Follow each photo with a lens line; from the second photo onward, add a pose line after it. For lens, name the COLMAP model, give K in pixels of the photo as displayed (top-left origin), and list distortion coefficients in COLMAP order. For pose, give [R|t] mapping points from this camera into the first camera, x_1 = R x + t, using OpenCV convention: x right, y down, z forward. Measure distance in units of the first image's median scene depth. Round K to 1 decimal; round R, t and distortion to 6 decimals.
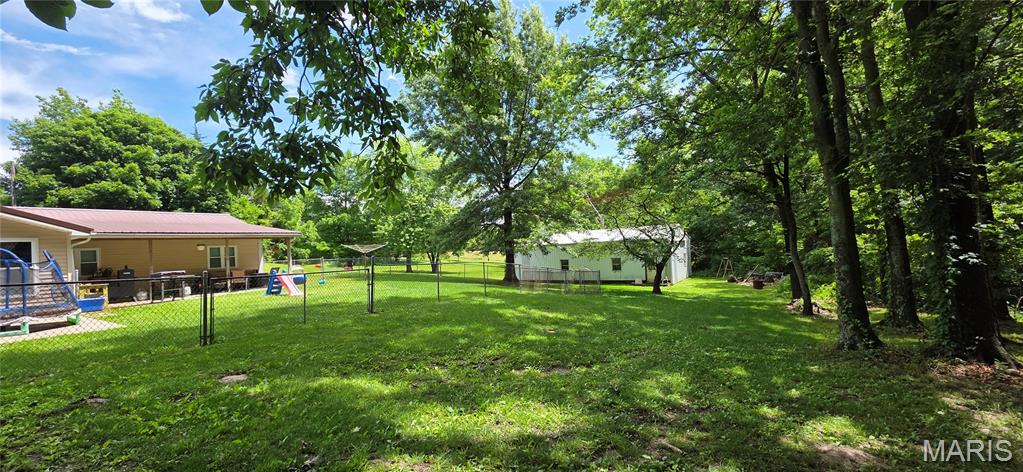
lens RADIAL K [[410.3, 0, 508.8], [0, 410.3, 242.9], [0, 0, 1]] dist [0.001224, 0.000519]
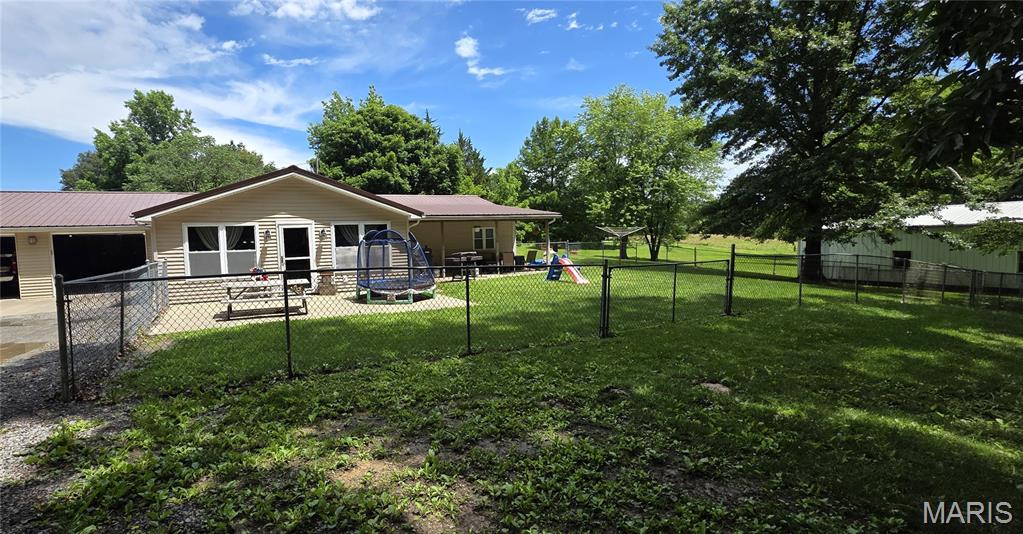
lens RADIAL K [[462.7, 0, 438.5], [0, 462.7, 277.2], [0, 0, 1]] dist [-0.005271, 0.000024]
pose [[0.848243, 0.062628, -0.525891, -0.120517], [-0.001085, 0.993187, 0.116527, -0.002412], [0.529605, -0.098273, 0.842532, -0.018879]]
